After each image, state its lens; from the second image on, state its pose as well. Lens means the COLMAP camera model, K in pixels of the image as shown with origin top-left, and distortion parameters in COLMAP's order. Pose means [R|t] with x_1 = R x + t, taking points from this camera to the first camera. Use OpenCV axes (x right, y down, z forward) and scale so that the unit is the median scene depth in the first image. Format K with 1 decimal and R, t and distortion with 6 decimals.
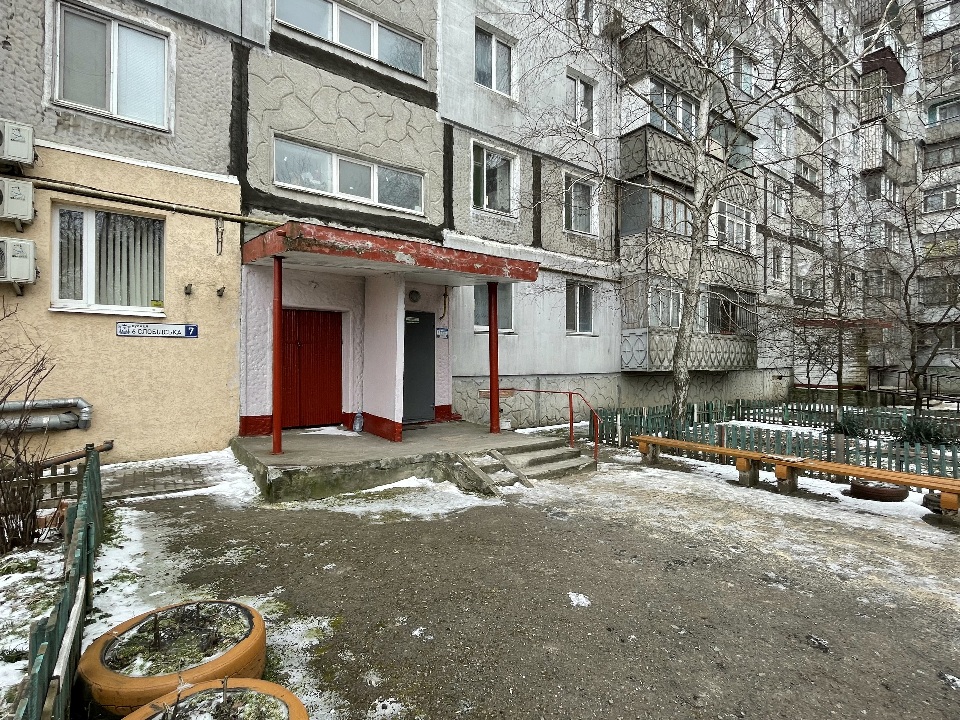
lens RADIAL K [[469.4, 0, 480.0], [0, 469.4, 360.0], [0, 0, 1]] dist [0.000953, 0.000127]
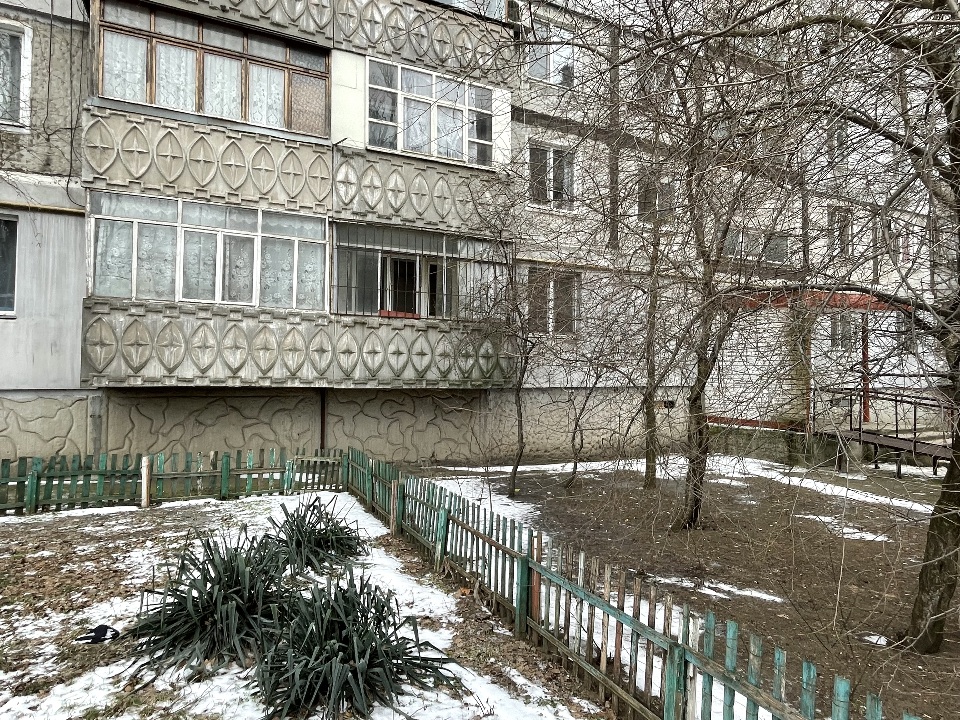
lens RADIAL K [[561.0, 0, 480.0], [0, 561.0, 360.0], [0, 0, 1]] dist [0.000956, 0.000193]
pose [[0.979866, 0.008842, -0.199460, 0.929243], [-0.011968, 0.999824, -0.014472, -0.001166], [0.199297, 0.016568, 0.979799, 0.523129]]
